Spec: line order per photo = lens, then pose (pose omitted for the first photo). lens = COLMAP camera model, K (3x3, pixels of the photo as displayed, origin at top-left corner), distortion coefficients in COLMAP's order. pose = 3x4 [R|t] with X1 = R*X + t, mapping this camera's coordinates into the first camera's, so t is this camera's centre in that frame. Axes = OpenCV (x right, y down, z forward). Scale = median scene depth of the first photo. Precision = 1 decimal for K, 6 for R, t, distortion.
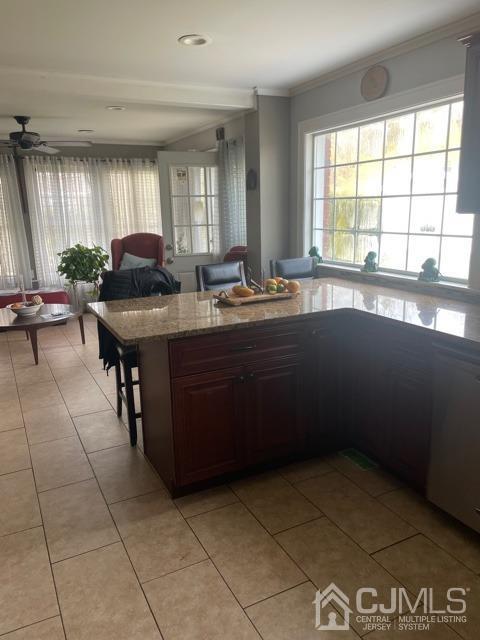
lens RADIAL K [[486.4, 0, 241.3], [0, 486.4, 315.0], [0, 0, 1]] dist [0.059398, -0.025062]
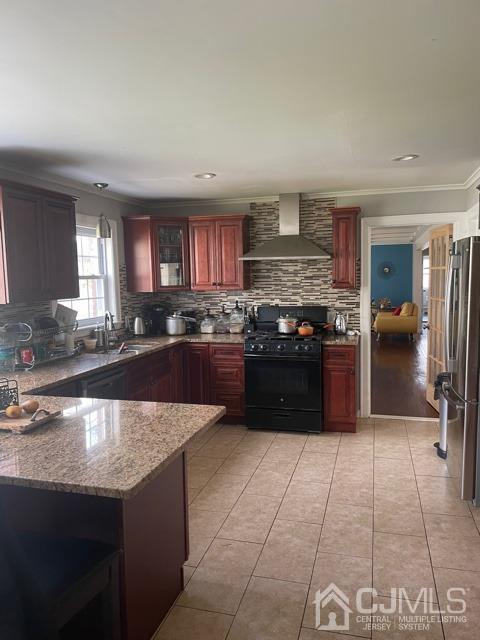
lens RADIAL K [[486.4, 0, 236.8], [0, 486.4, 321.3], [0, 0, 1]] dist [0.059398, -0.025062]
pose [[-0.723919, -0.033819, 0.689056, -0.329892], [0.186680, 0.951933, 0.242846, -0.131007], [-0.664148, 0.304433, -0.682809, 0.543152]]
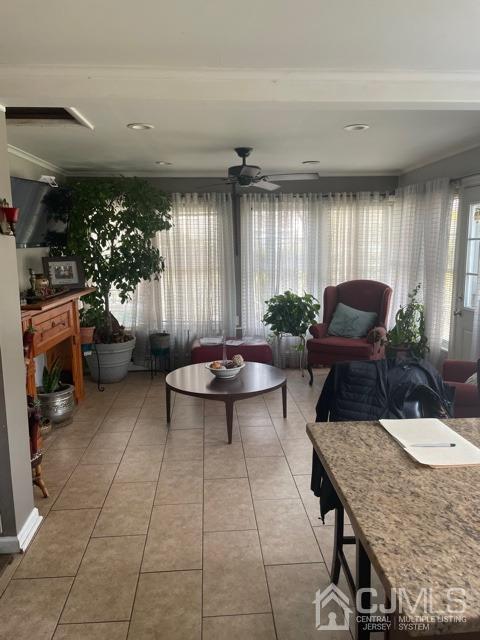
lens RADIAL K [[486.4, 0, 240.8], [0, 486.4, 325.2], [0, 0, 1]] dist [0.059398, -0.025062]
pose [[0.919313, 0.078525, -0.385612, -0.071695], [-0.095874, 0.995055, -0.025938, -0.054529], [0.381669, 0.060815, 0.922296, 0.173676]]
